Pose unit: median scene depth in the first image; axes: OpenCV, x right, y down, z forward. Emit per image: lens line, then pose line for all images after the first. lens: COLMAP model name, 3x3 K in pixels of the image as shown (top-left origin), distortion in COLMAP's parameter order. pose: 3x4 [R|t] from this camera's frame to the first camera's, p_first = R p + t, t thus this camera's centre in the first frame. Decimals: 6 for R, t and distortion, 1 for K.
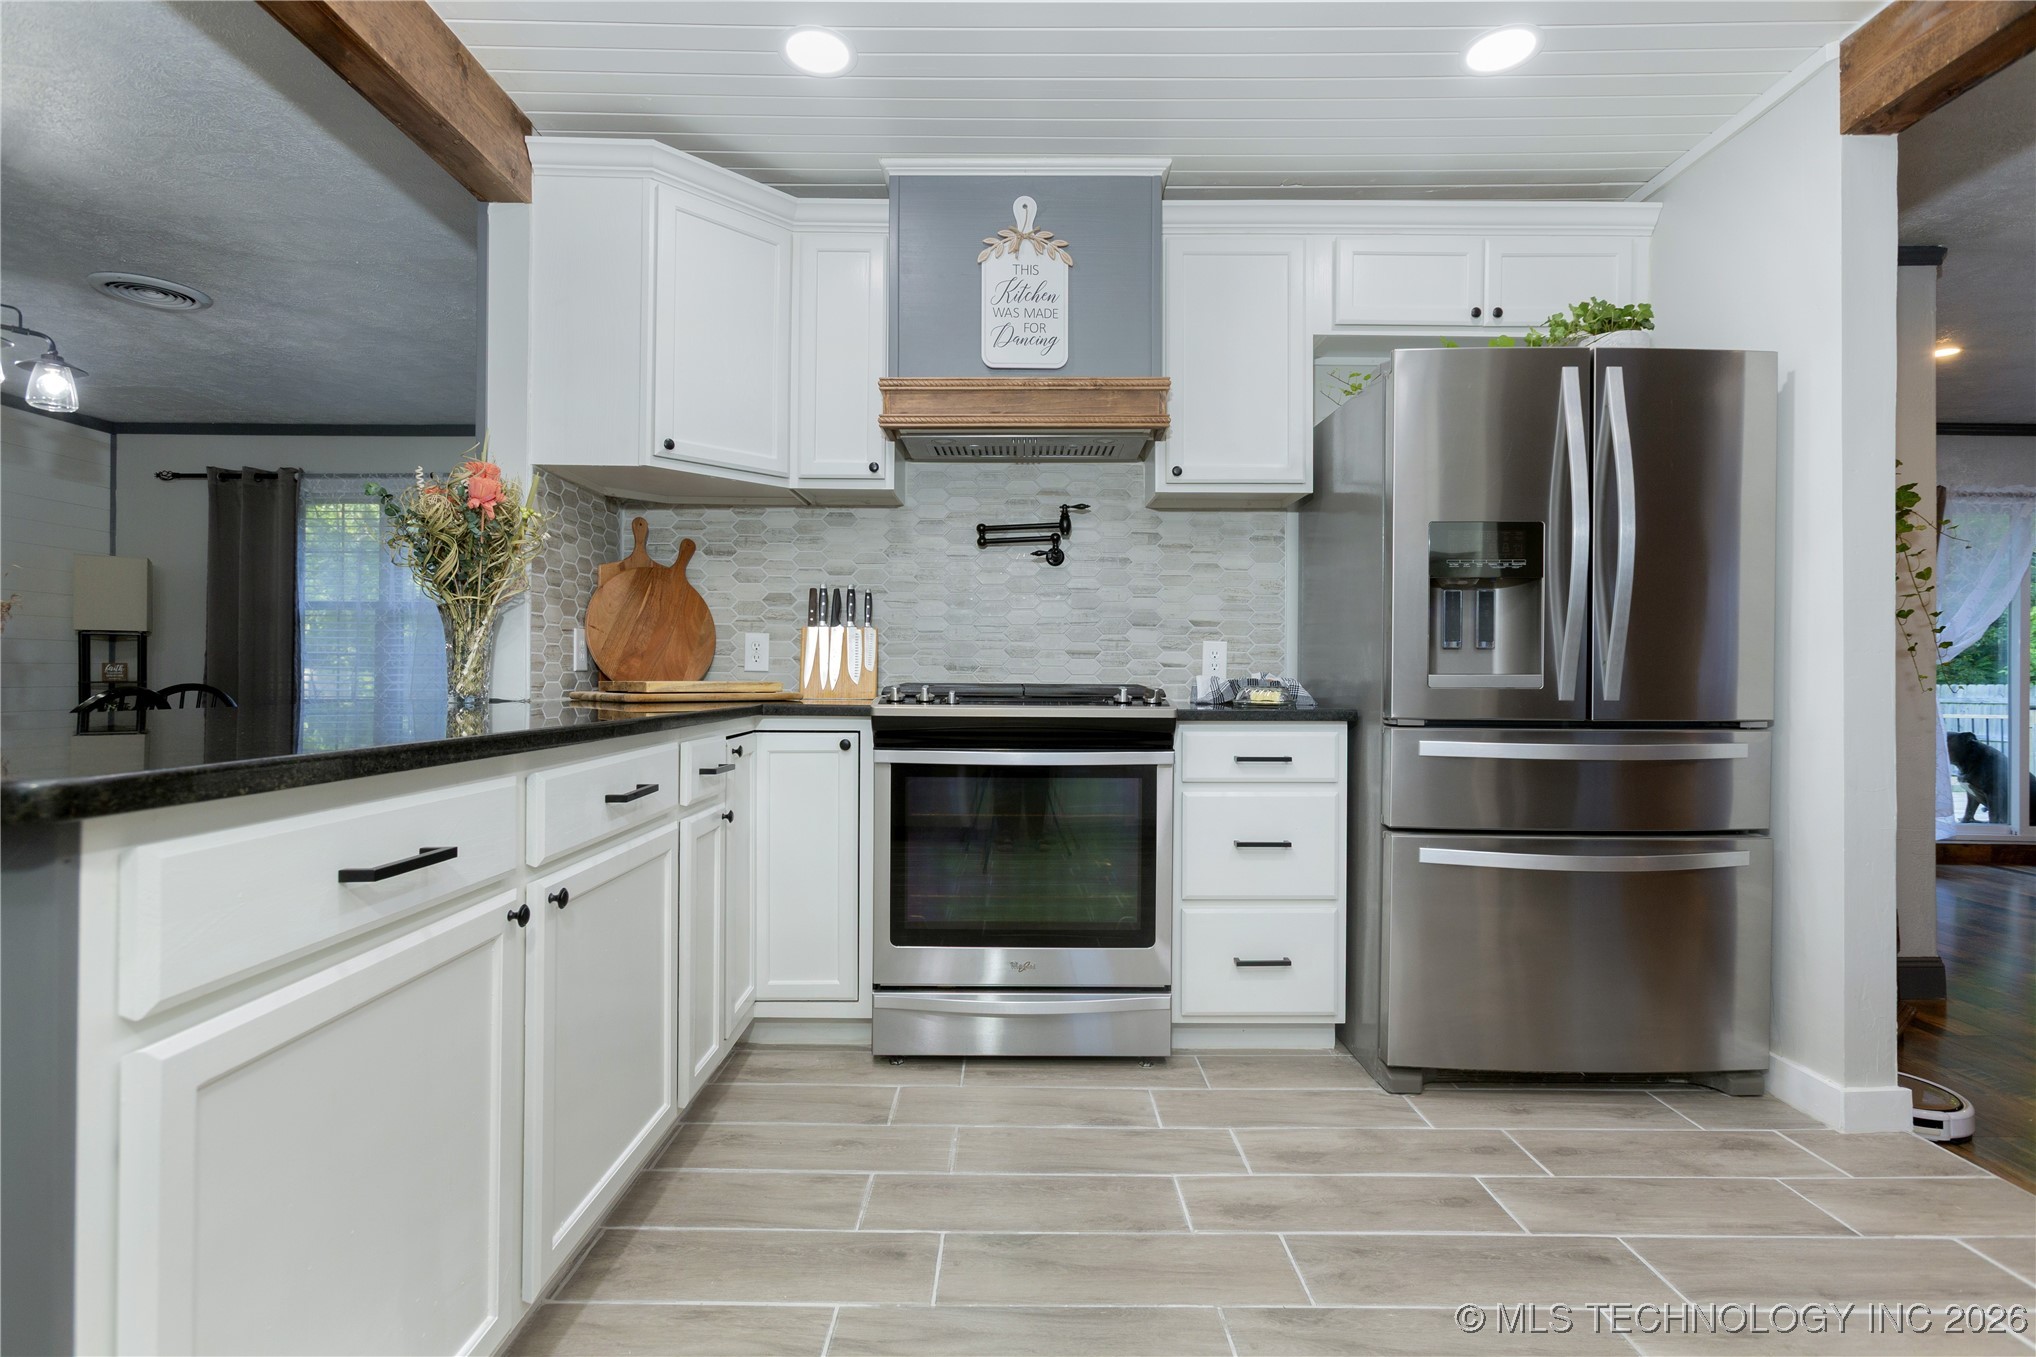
lens RADIAL K [[992.8, 0, 1015.8], [0, 992.8, 668.8], [0, 0, 1]] dist [0.010991, 0.004785]
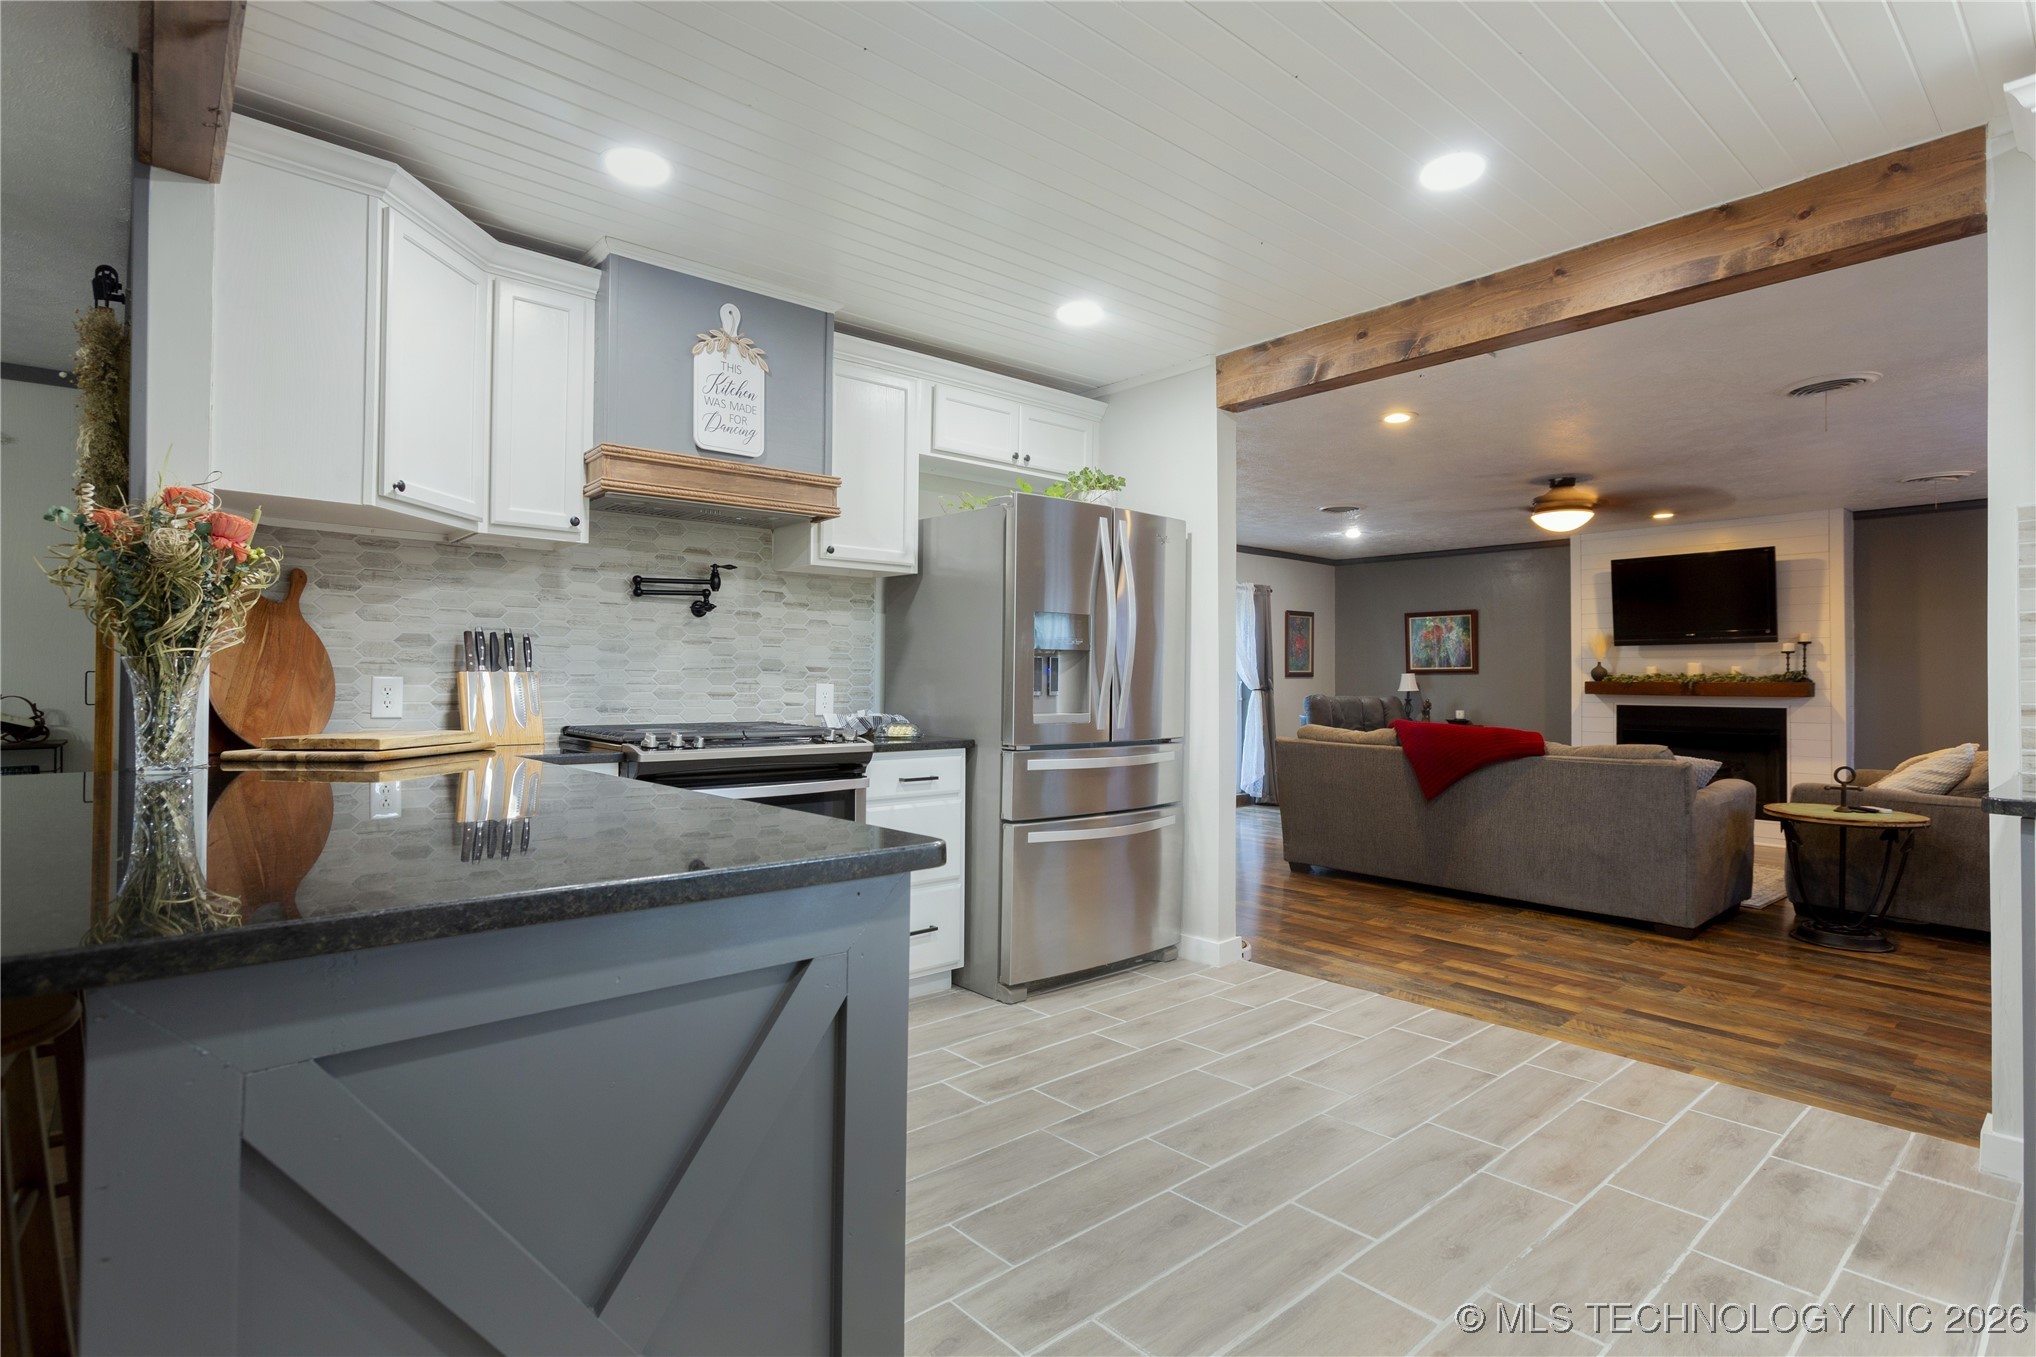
lens RADIAL K [[992.8, 0, 1036.9], [0, 992.8, 680.1], [0, 0, 1]] dist [0.010991, 0.004785]
pose [[0.760943, 0.002688, 0.648814, -0.465668], [-0.003742, 0.999993, 0.000246, -0.040504], [-0.648808, -0.002615, 0.760947, -0.108732]]
